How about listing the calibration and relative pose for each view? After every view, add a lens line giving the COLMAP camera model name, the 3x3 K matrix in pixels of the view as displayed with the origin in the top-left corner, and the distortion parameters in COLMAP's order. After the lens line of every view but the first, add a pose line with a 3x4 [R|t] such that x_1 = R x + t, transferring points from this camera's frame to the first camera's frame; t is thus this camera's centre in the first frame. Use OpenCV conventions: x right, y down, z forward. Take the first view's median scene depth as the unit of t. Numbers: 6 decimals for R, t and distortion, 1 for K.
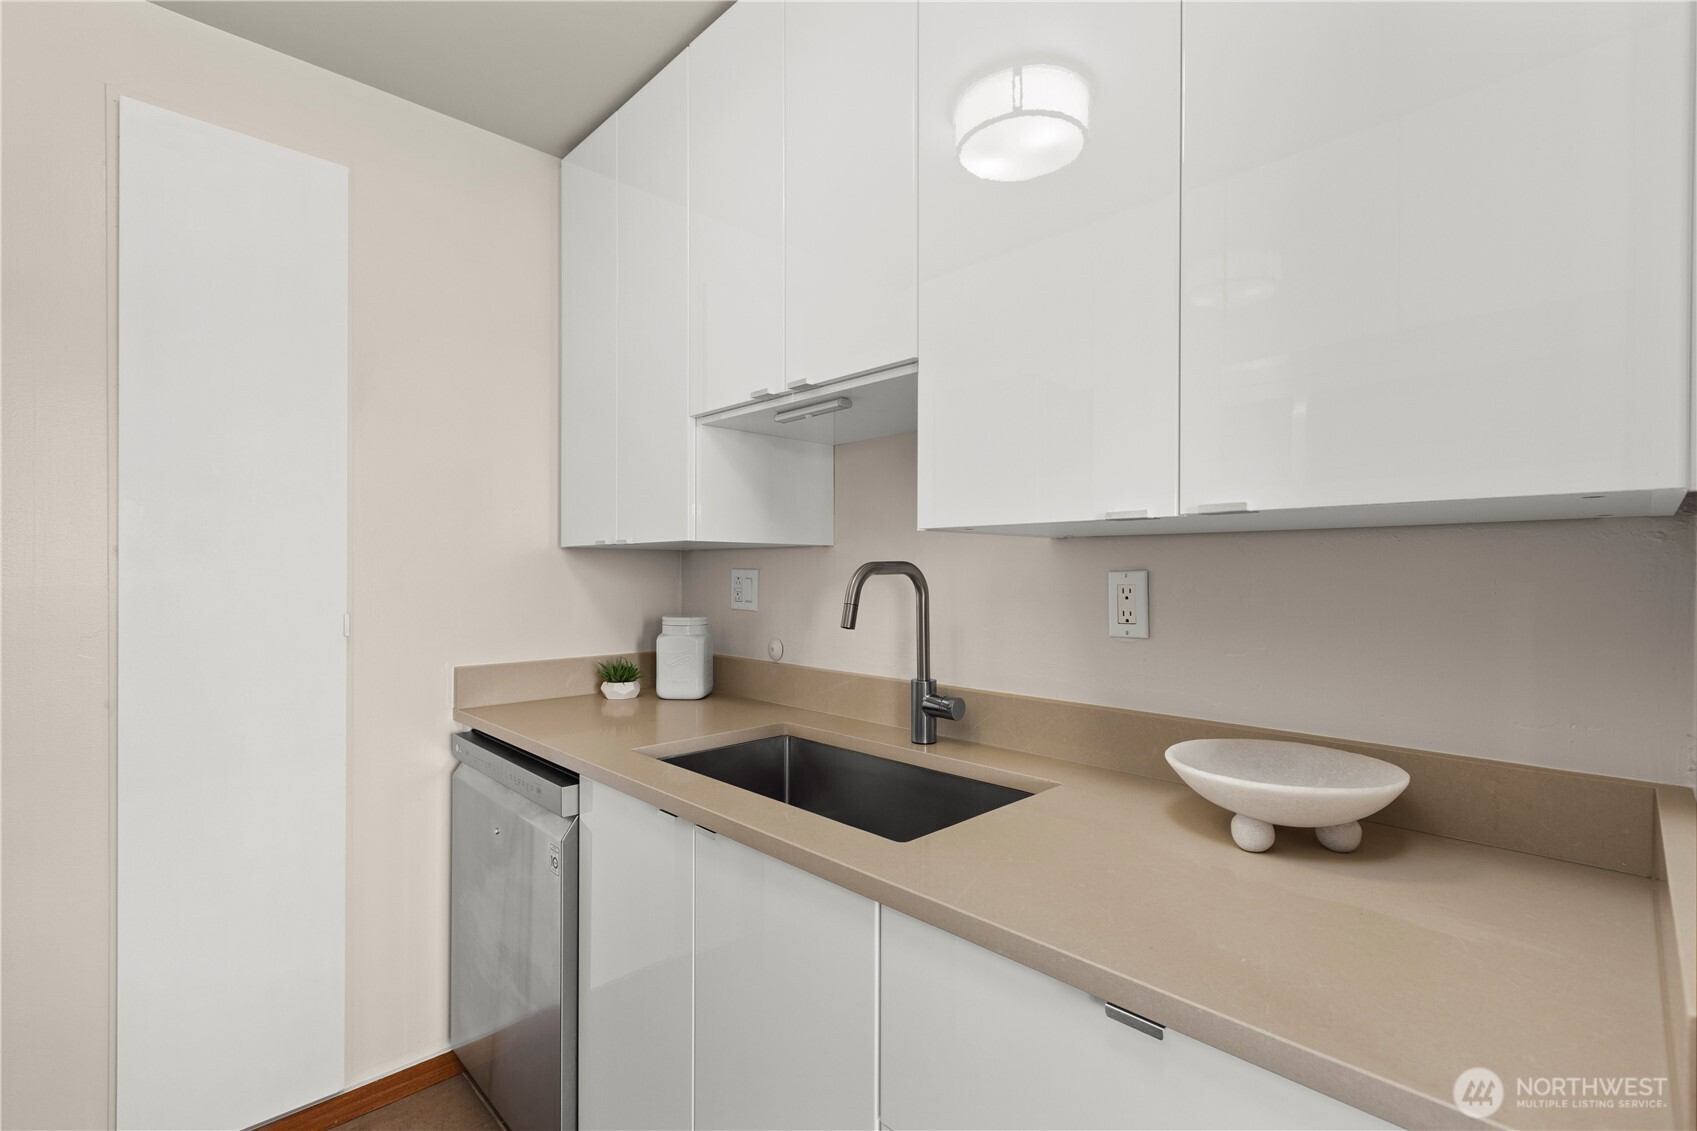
lens RADIAL K [[762.7, 0, 846.0], [0, 762.7, 576.6], [0, 0, 1]] dist [-0.001600, 0.000202]
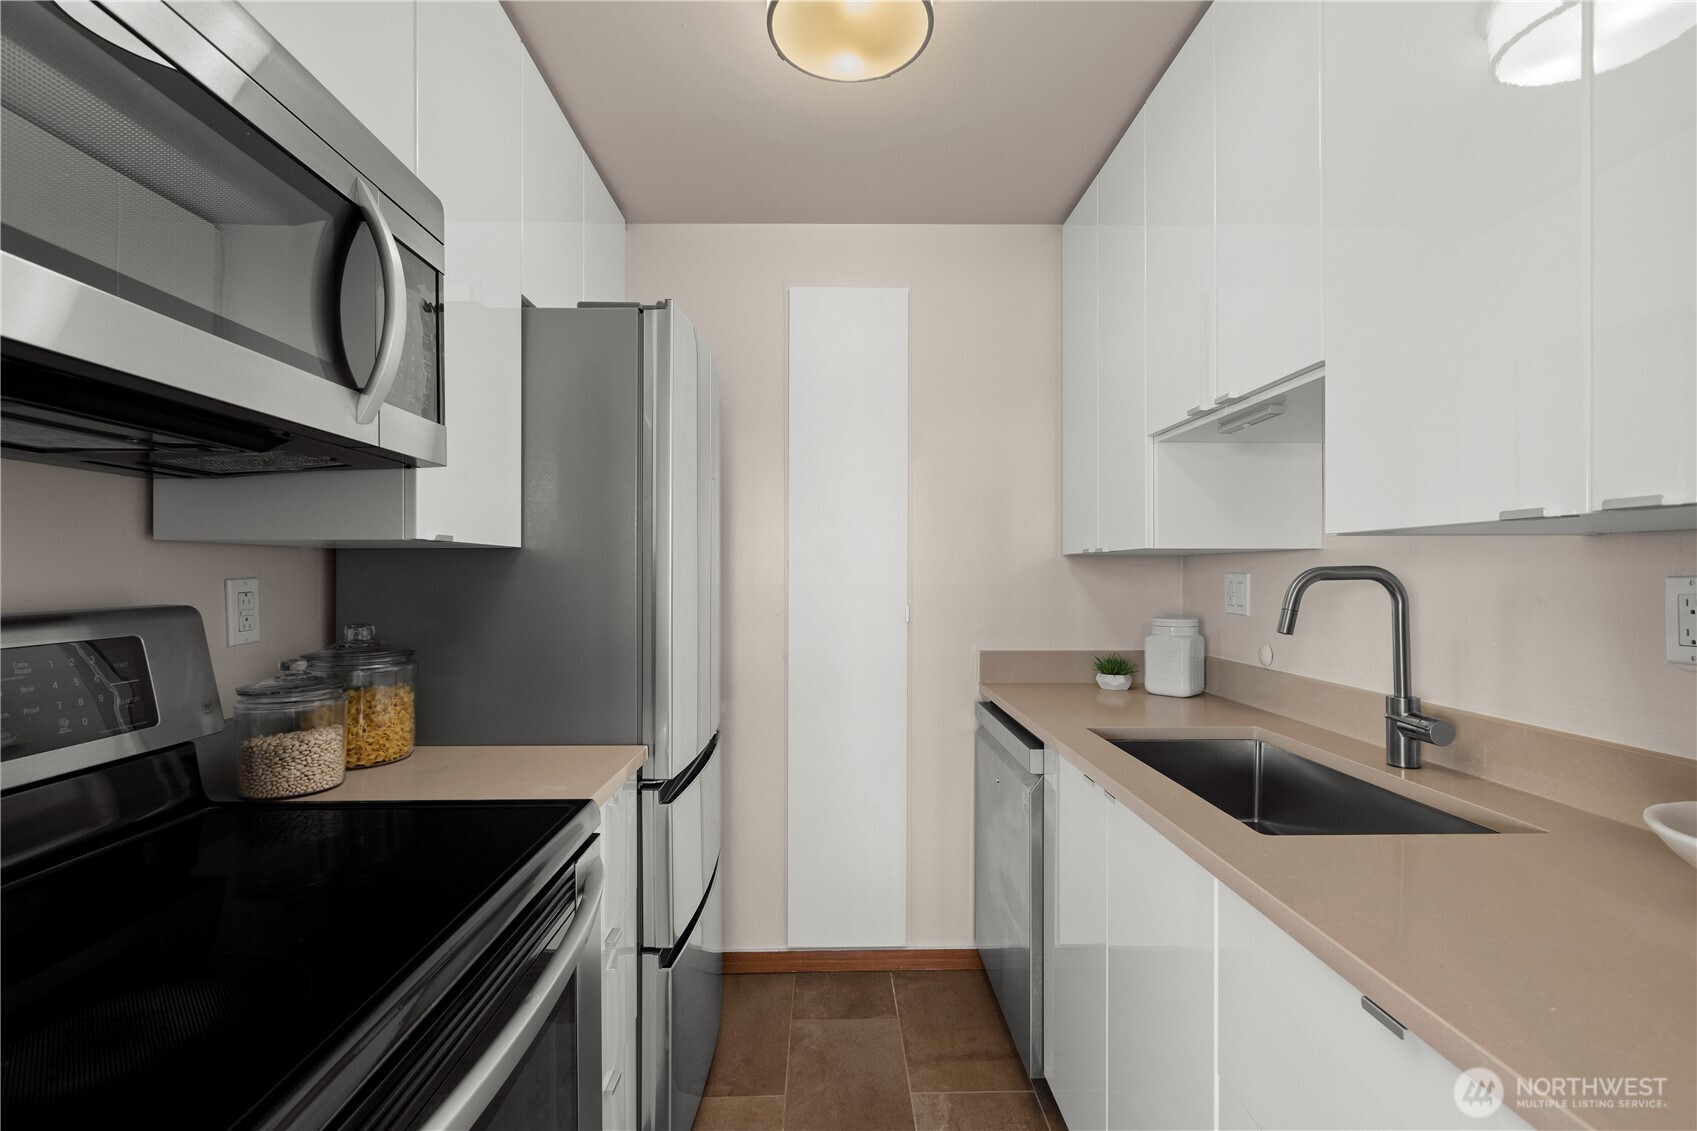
lens RADIAL K [[762.7, 0, 848.3], [0, 762.7, 572.2], [0, 0, 1]] dist [-0.001600, 0.000202]
pose [[0.733227, -0.003183, -0.679976, 0.233188], [-0.002486, 0.999970, -0.007361, -0.003138], [0.679979, 0.007088, 0.733197, -0.105283]]
